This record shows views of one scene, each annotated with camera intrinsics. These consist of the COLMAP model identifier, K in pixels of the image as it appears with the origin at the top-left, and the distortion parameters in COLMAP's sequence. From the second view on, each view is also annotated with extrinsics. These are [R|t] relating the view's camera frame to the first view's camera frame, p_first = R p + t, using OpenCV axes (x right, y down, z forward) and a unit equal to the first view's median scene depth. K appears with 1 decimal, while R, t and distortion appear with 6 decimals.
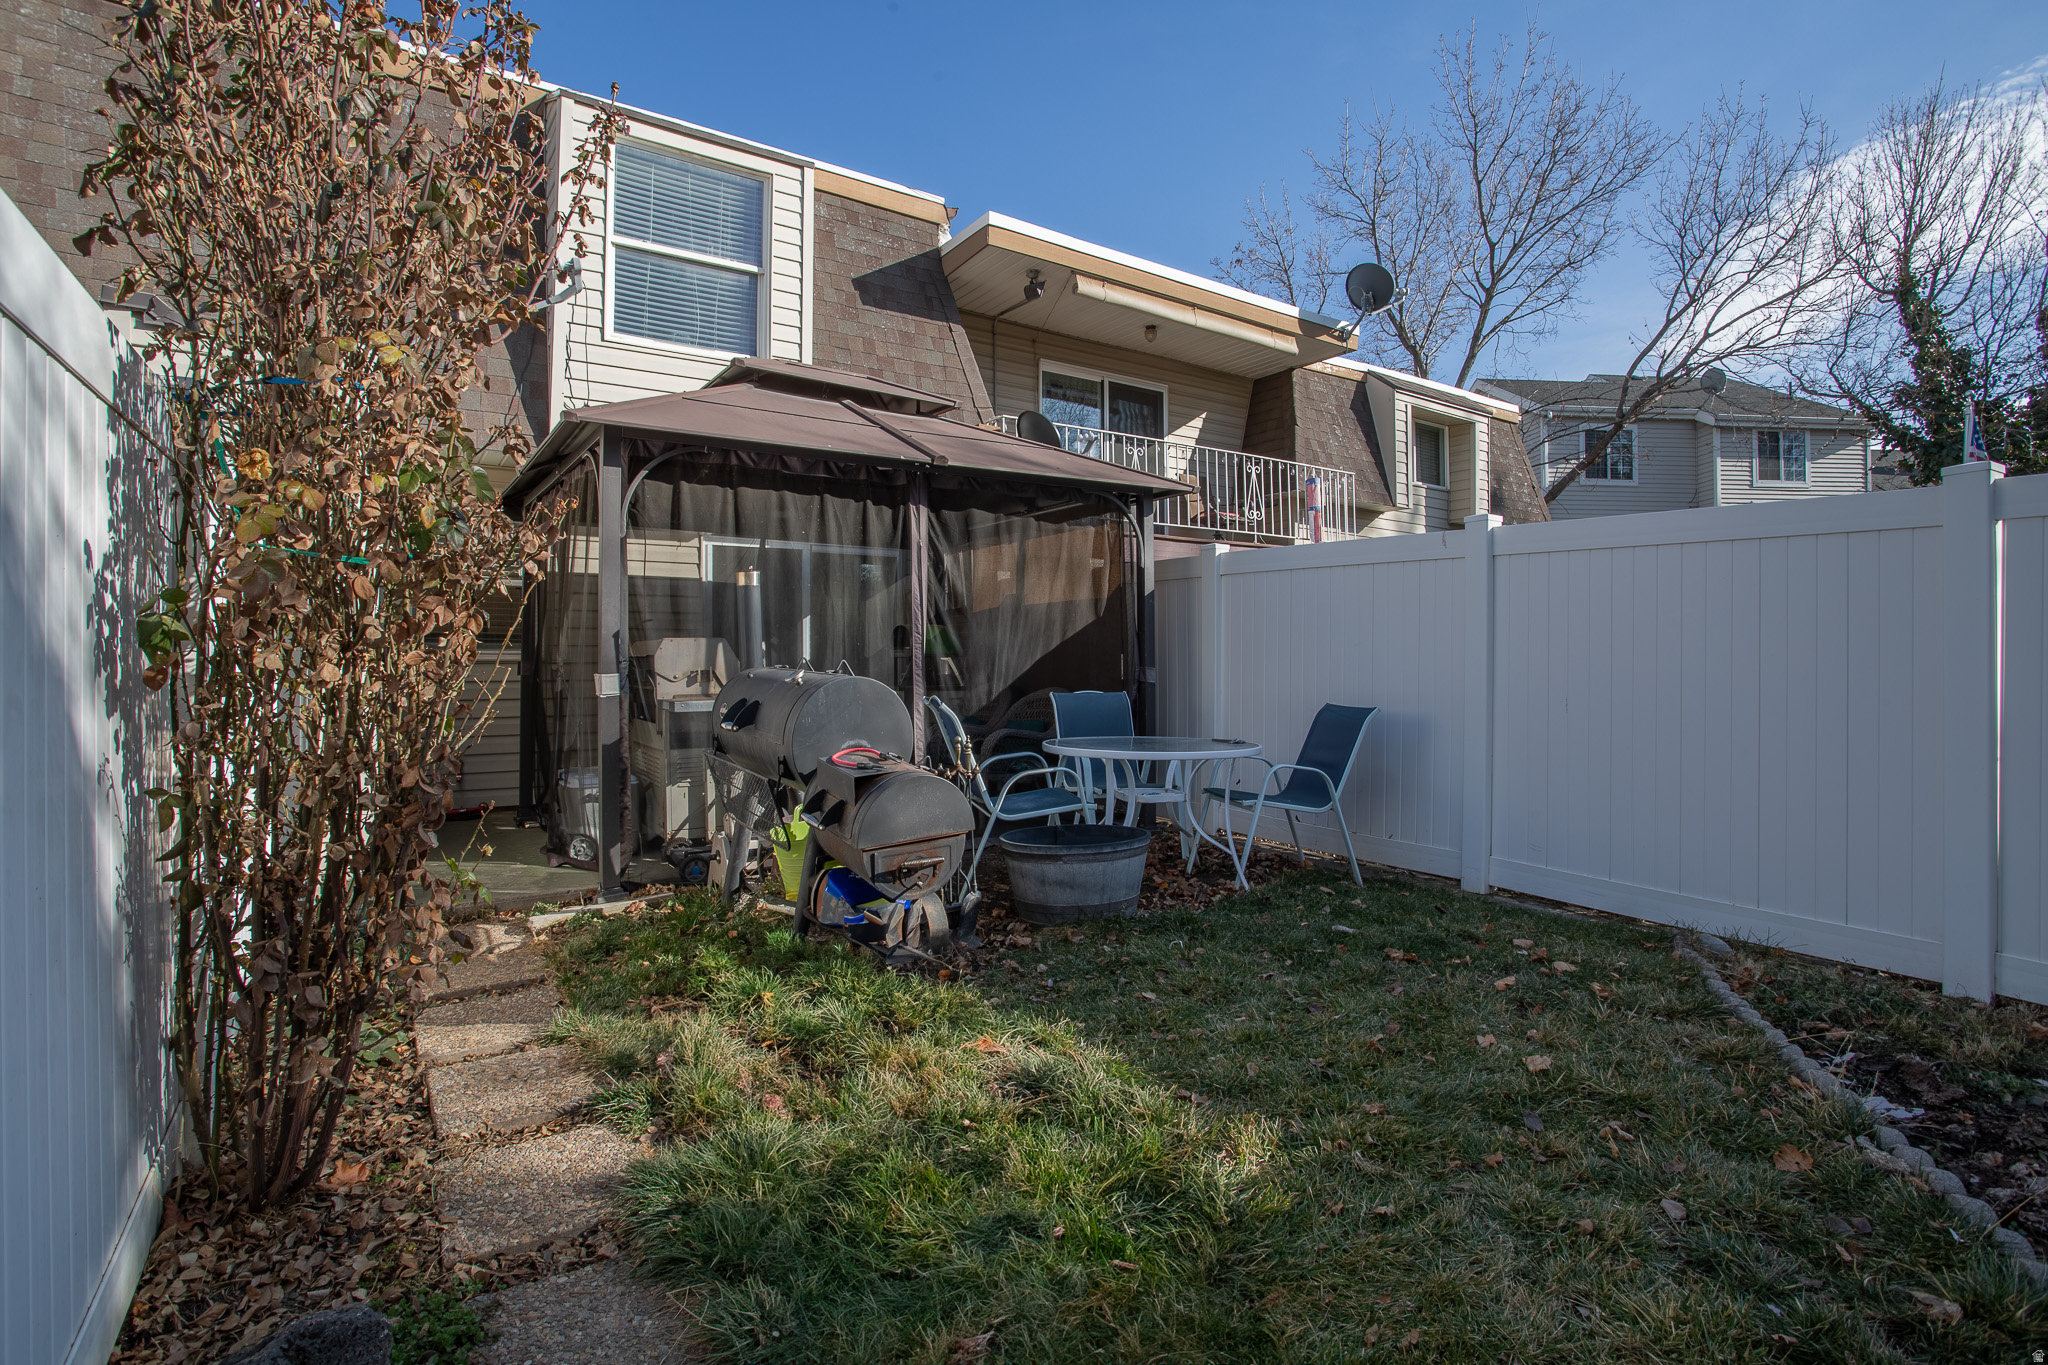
lens RADIAL K [[1004.3, 0, 1015.4], [0, 1004.3, 673.4], [0, 0, 1]] dist [-0.075807, 0.036572]
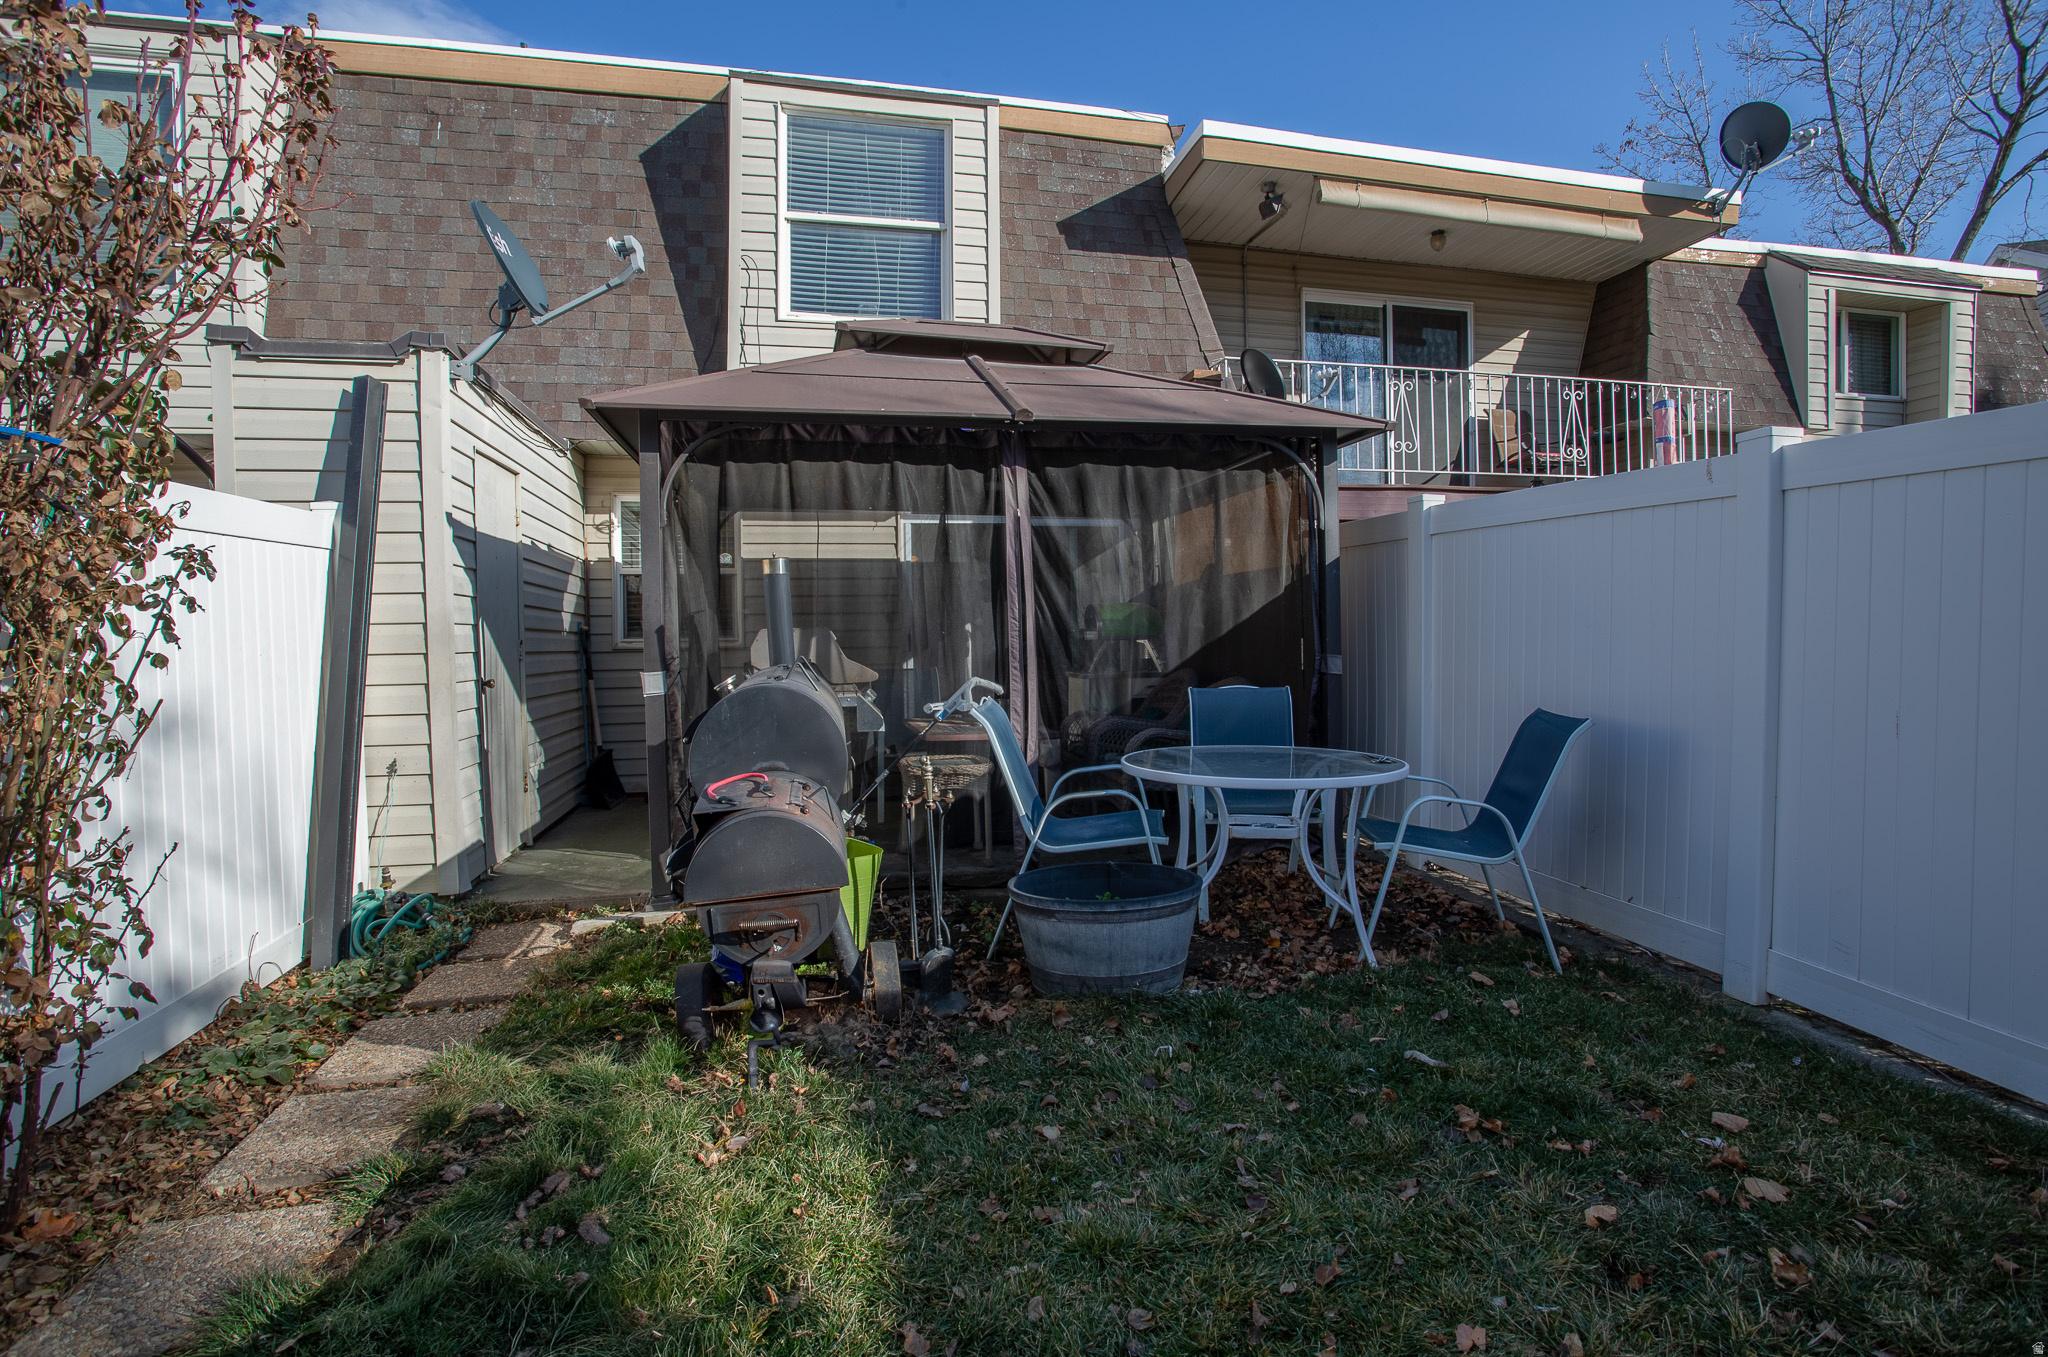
lens RADIAL K [[1017.3, 0, 1028.5], [0, 1017.3, 672.5], [0, 0, 1]] dist [-0.065812, 0.028376]
pose [[0.933760, 0.003067, -0.357886, 0.138787], [0.007562, 0.999571, 0.028296, -0.011920], [0.357819, -0.029128, 0.933336, 0.116718]]
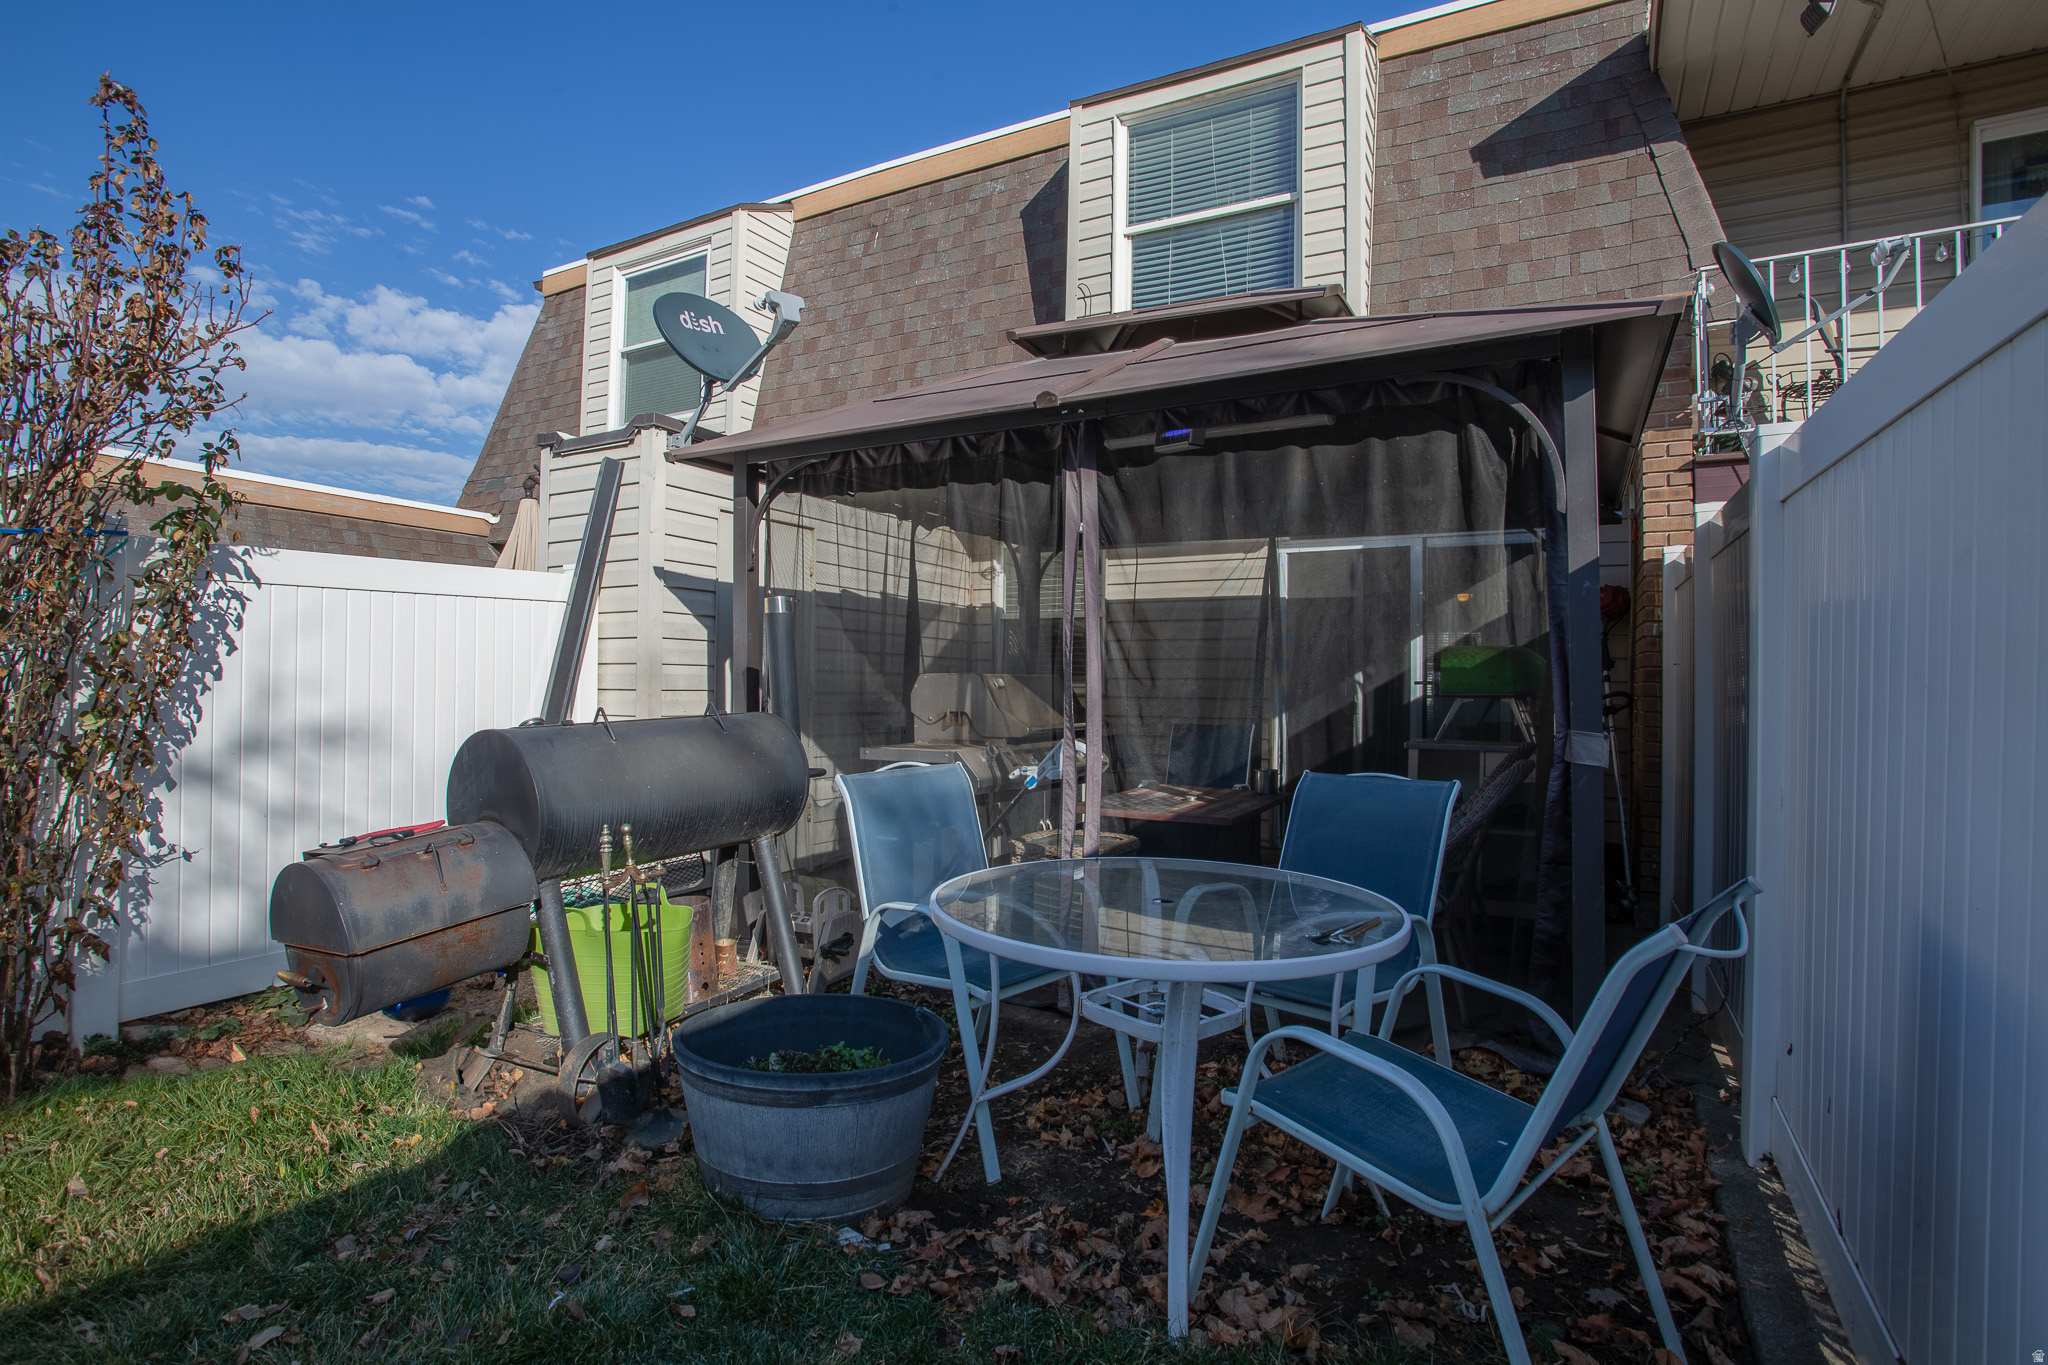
lens RADIAL K [[1004.3, 0, 1015.4], [0, 1004.3, 673.4], [0, 0, 1]] dist [-0.075807, 0.036572]
pose [[0.452002, -0.000571, -0.892017, 0.291921], [-0.022659, 0.999670, -0.012122, -0.016250], [0.891729, 0.025692, 0.451840, 0.408687]]
